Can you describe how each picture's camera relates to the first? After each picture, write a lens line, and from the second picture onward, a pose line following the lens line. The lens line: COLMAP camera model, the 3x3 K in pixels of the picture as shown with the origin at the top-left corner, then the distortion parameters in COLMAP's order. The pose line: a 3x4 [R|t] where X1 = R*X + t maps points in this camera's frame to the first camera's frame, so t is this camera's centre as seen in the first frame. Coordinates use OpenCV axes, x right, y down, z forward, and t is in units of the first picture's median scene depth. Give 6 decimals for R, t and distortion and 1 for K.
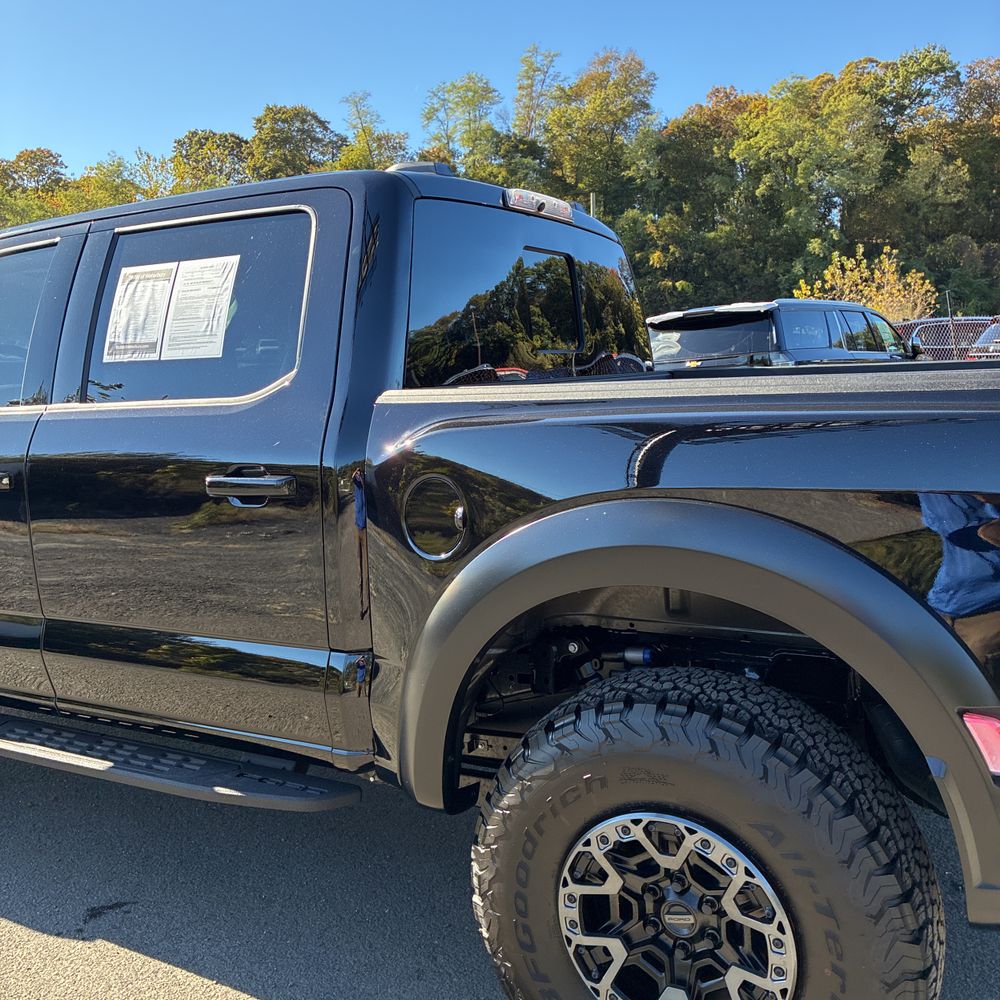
lens RADIAL K [[999.8, 0, 493.9], [0, 999.8, 493.1], [0, 0, 1]] dist [0.026514, 0.000000]
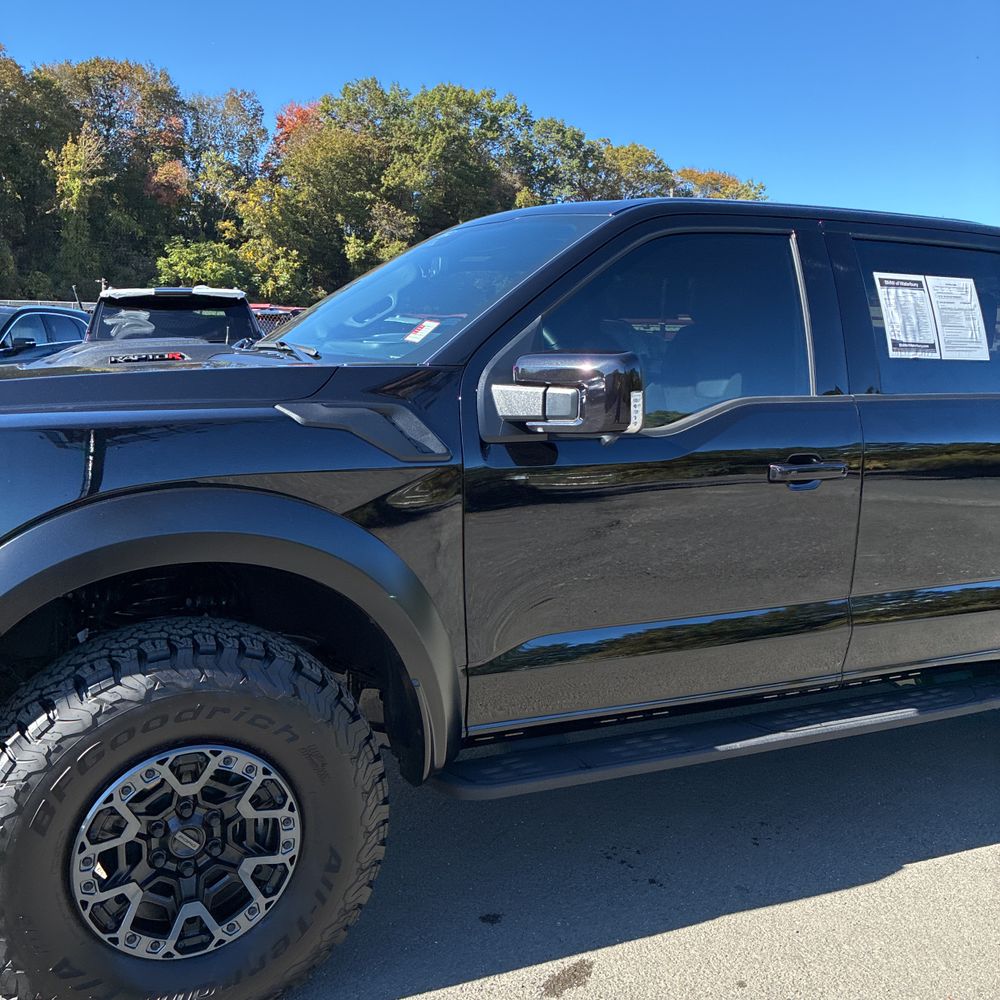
lens RADIAL K [[999.8, 0, 485.1], [0, 999.8, 486.3], [0, 0, 1]] dist [0.026514, 0.000000]
pose [[0.591658, -0.050162, 0.804627, -0.496428], [0.035151, 0.998718, 0.036415, 0.004683], [-0.805423, 0.006738, 0.592663, 0.076974]]
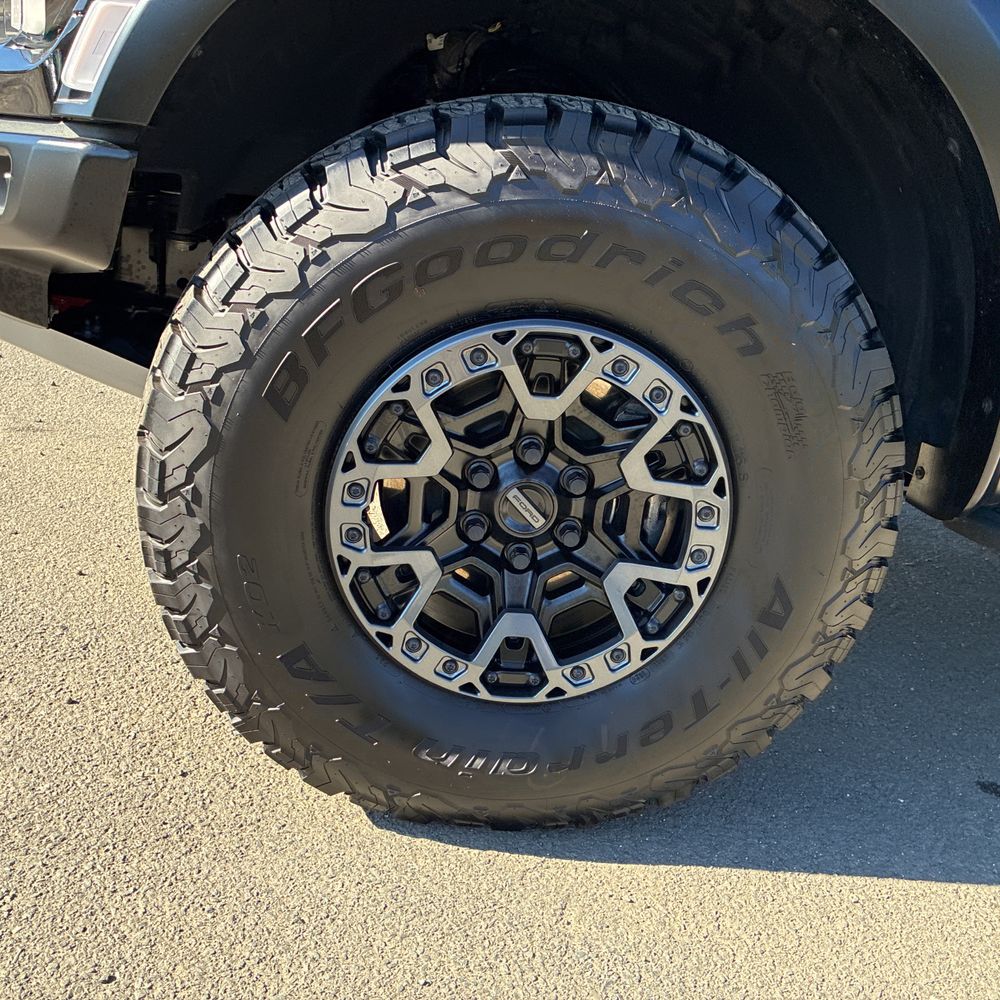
lens RADIAL K [[999.8, 0, 487.3], [0, 999.8, 523.6], [0, 0, 1]] dist [0.026514, 0.000000]
pose [[0.830873, -0.053602, 0.553875, -0.178013], [-0.085476, 0.971243, 0.222217, 0.299341], [-0.549859, -0.231977, 0.802398, 0.520045]]
